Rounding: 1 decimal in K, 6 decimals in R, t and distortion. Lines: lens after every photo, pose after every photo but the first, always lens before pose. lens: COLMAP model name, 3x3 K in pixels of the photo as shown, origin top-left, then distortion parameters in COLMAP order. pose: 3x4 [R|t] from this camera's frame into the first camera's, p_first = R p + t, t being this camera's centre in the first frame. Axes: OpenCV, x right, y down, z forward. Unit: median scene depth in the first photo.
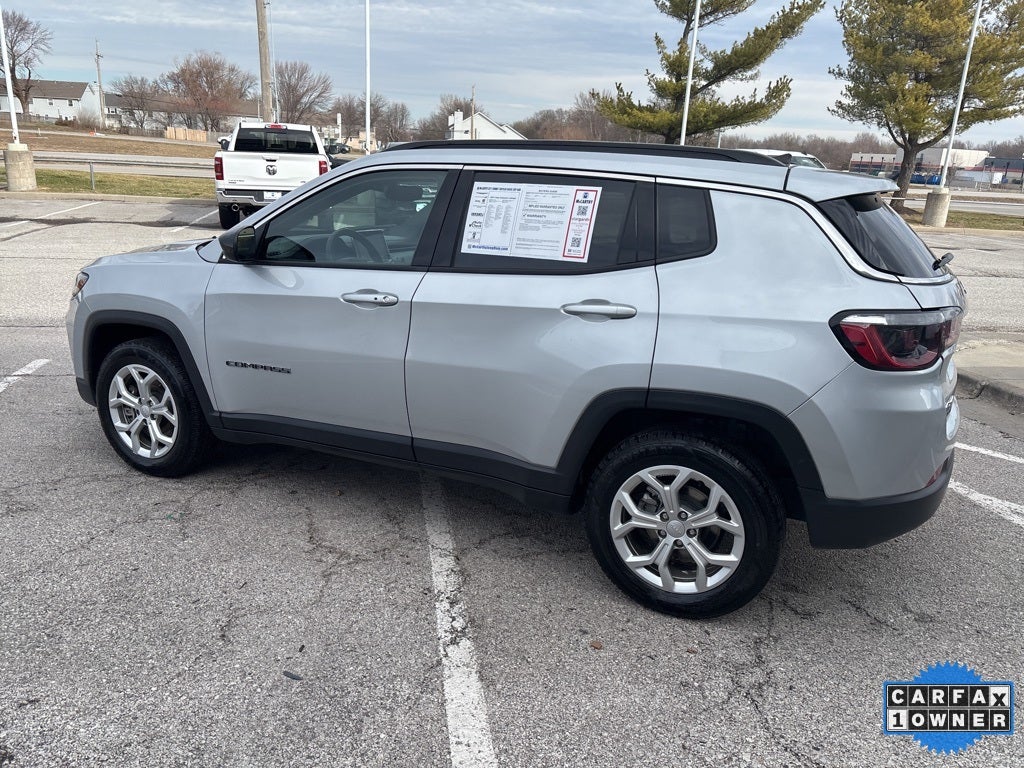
lens RADIAL K [[776.2, 0, 508.4], [0, 776.2, 388.0], [0, 0, 1]] dist [0.049689, -0.059554]
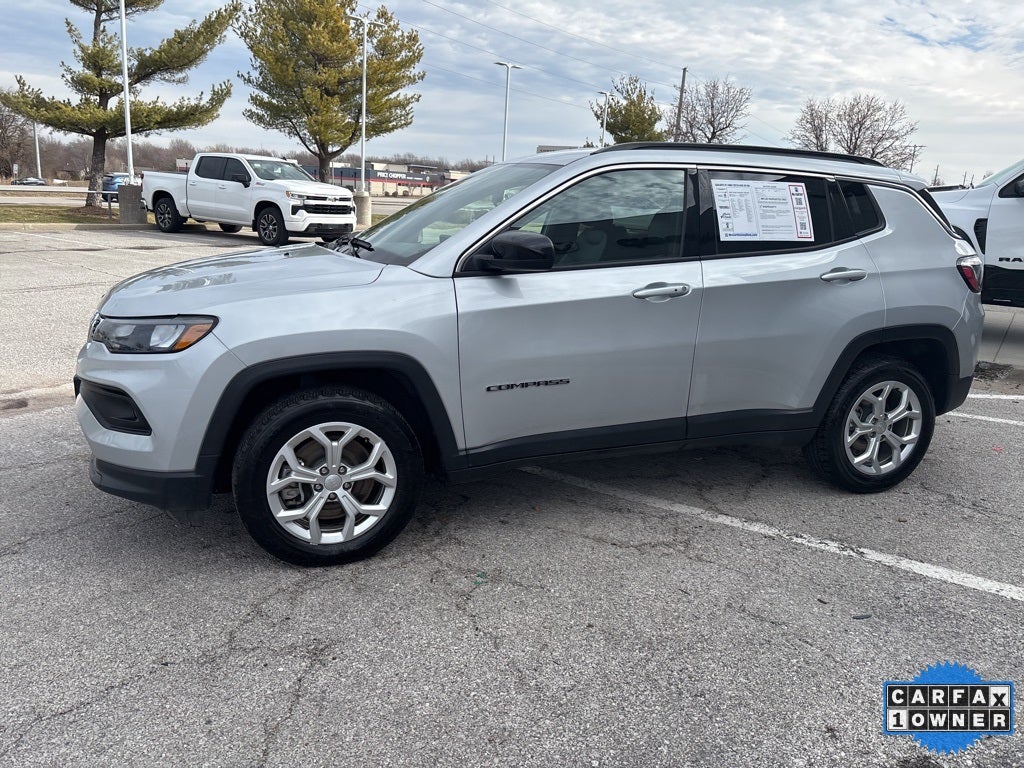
lens RADIAL K [[776.2, 0, 509.9], [0, 776.2, 373.2], [0, 0, 1]] dist [0.049689, -0.059554]
pose [[0.694864, -0.174970, 0.697531, -1.121203], [0.191666, 0.979925, 0.054873, -0.109465], [-0.693129, 0.095564, 0.714450, 0.428229]]
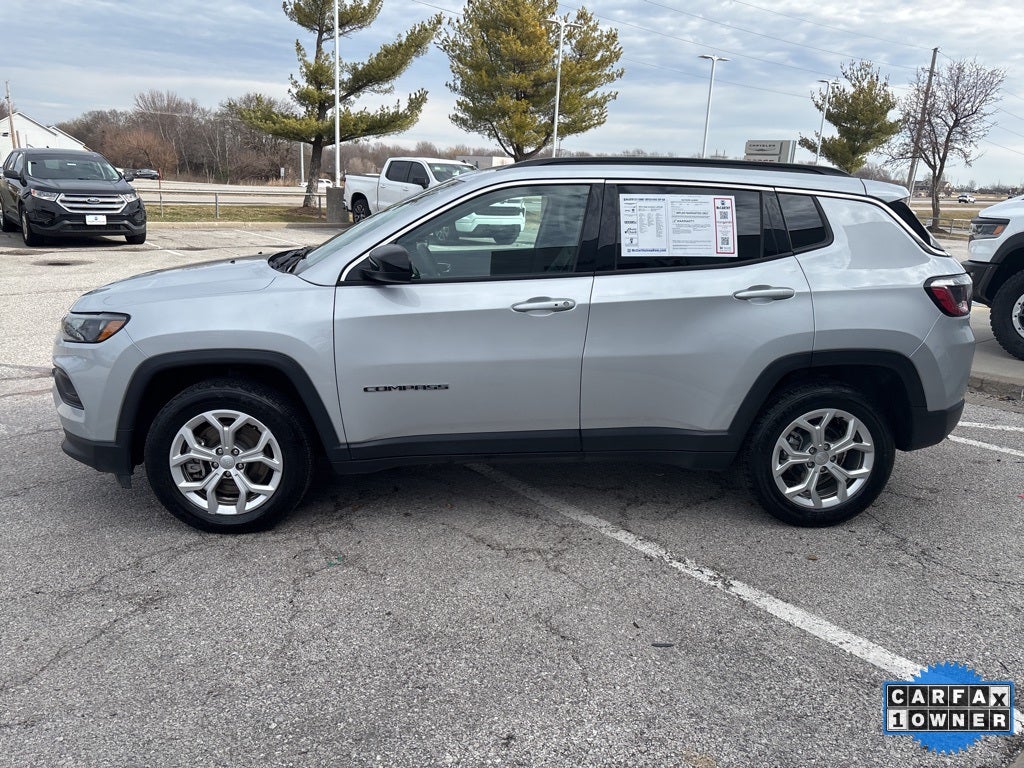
lens RADIAL K [[776.2, 0, 510.0], [0, 776.2, 379.5], [0, 0, 1]] dist [0.049689, -0.059554]
pose [[0.868507, -0.135297, 0.476856, -0.778190], [0.143464, 0.989464, 0.019444, -0.044044], [-0.474462, 0.051524, 0.878767, 0.098314]]
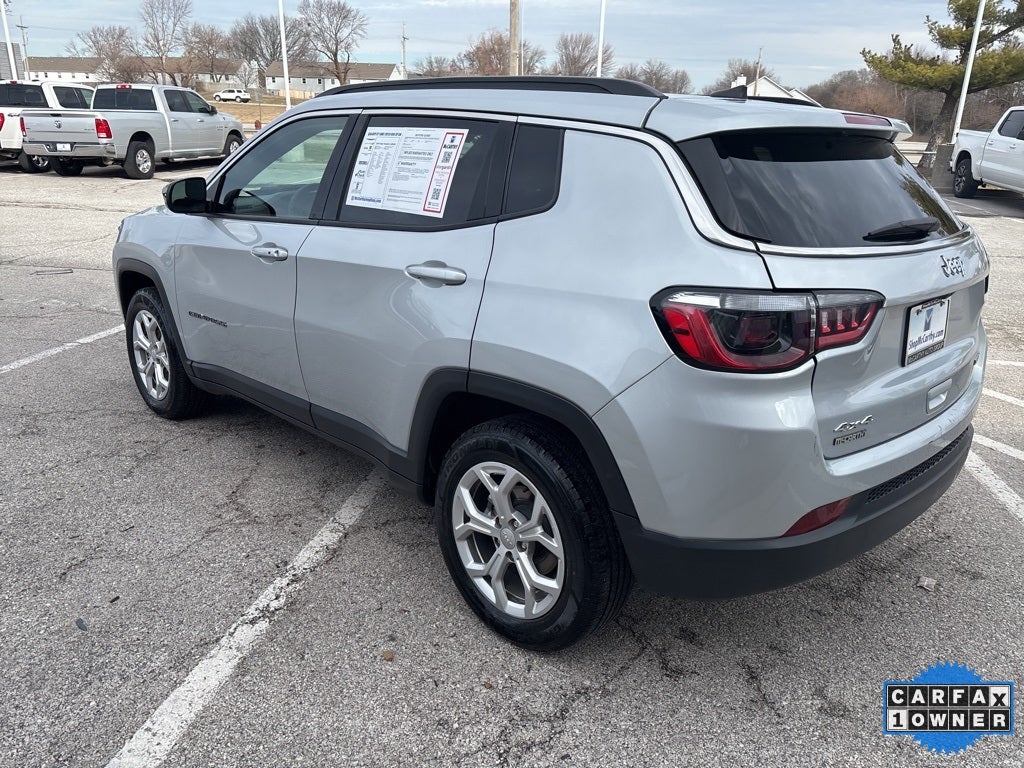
lens RADIAL K [[776.2, 0, 507.5], [0, 776.2, 387.4], [0, 0, 1]] dist [0.049689, -0.059554]
pose [[0.941499, 0.092098, -0.324189, 0.442383], [-0.081176, 0.995587, 0.047087, -0.020179], [0.327095, -0.018016, 0.944820, 0.197744]]
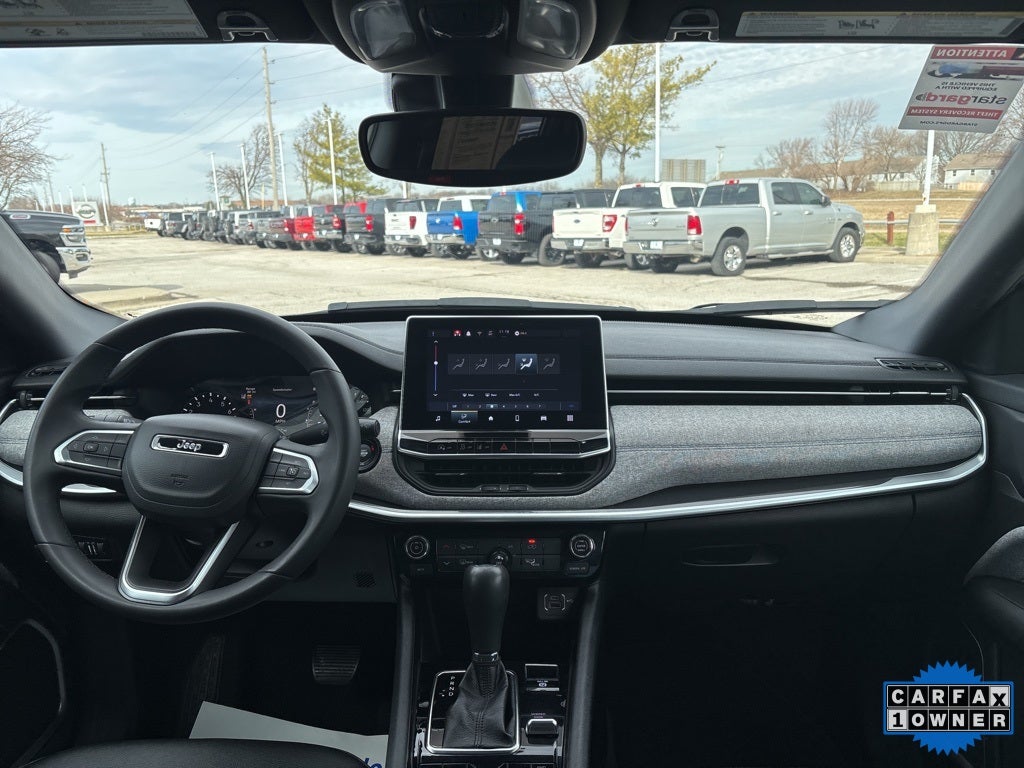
lens RADIAL K [[776.2, 0, 515.2], [0, 776.2, 385.8], [0, 0, 1]] dist [0.049689, -0.059554]
pose [[0.434386, 0.139621, -0.889840, 0.078765], [-0.218245, 0.974790, 0.046411, -0.266885], [0.873886, 0.174043, 0.453907, 1.244548]]
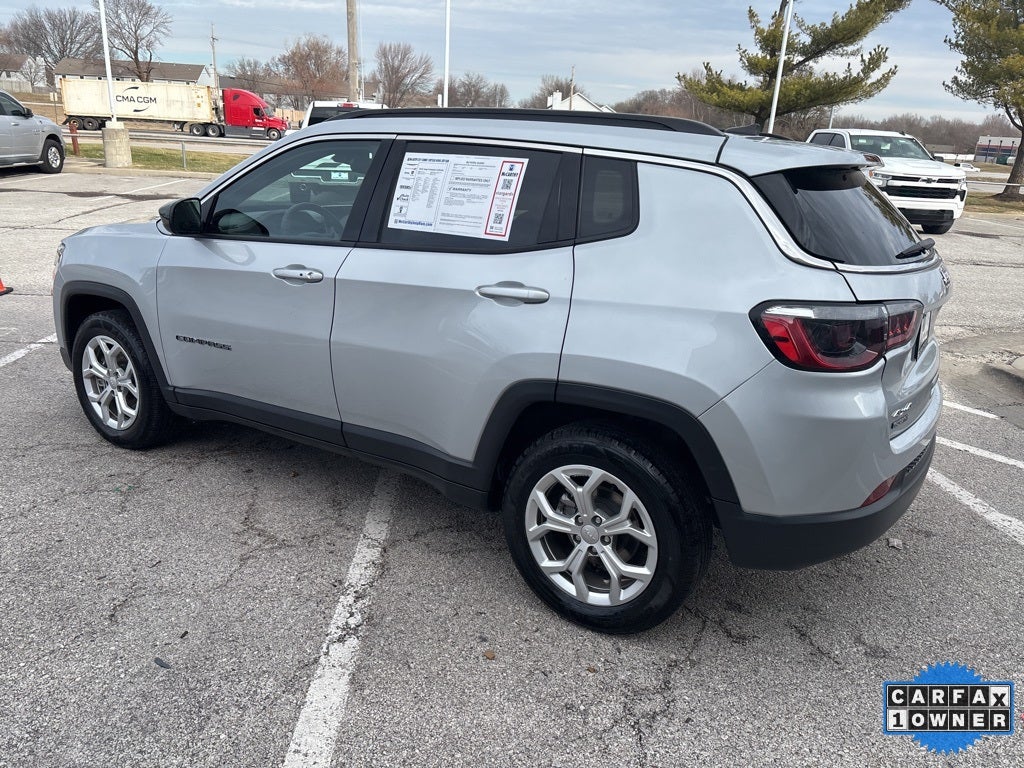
lens RADIAL K [[776.2, 0, 509.0], [0, 776.2, 389.5], [0, 0, 1]] dist [0.049689, -0.059554]
pose [[0.992465, 0.041190, -0.115393, 0.205216], [-0.038499, 0.998934, 0.025458, -0.008854], [0.116319, -0.020824, 0.992994, 0.079490]]
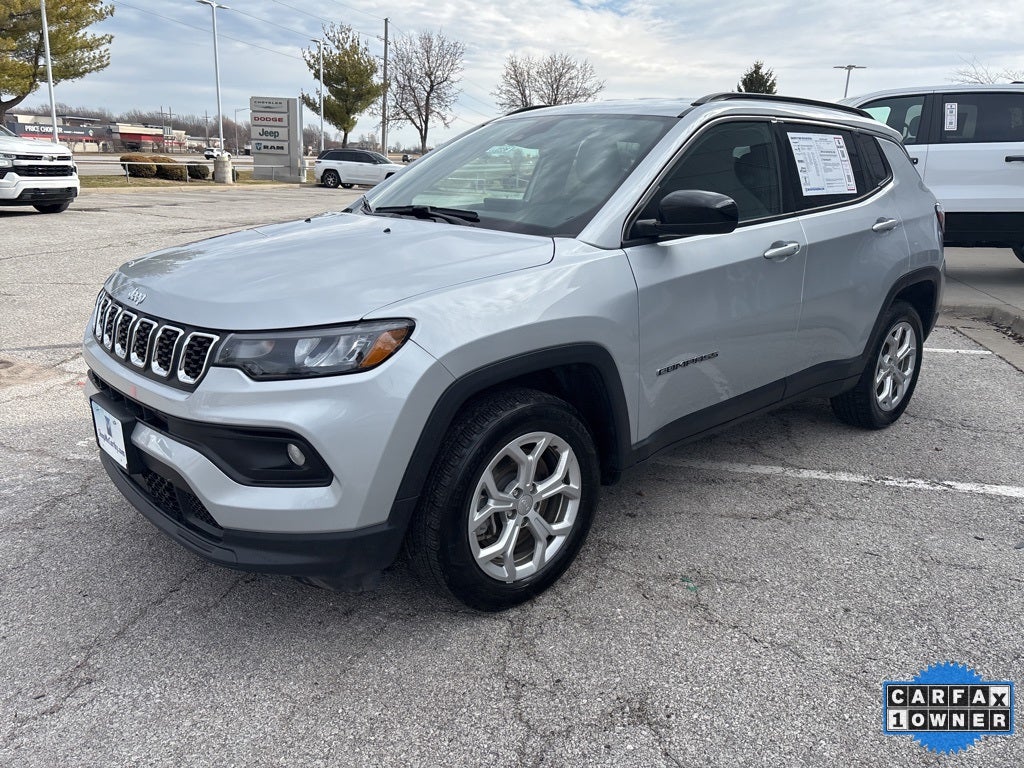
lens RADIAL K [[776.2, 0, 508.9], [0, 776.2, 372.8], [0, 0, 1]] dist [0.049689, -0.059554]
pose [[0.382702, -0.273673, 0.882407, -1.303098], [0.248610, 0.950394, 0.186936, -0.252918], [-0.889793, 0.147835, 0.431756, 0.948119]]
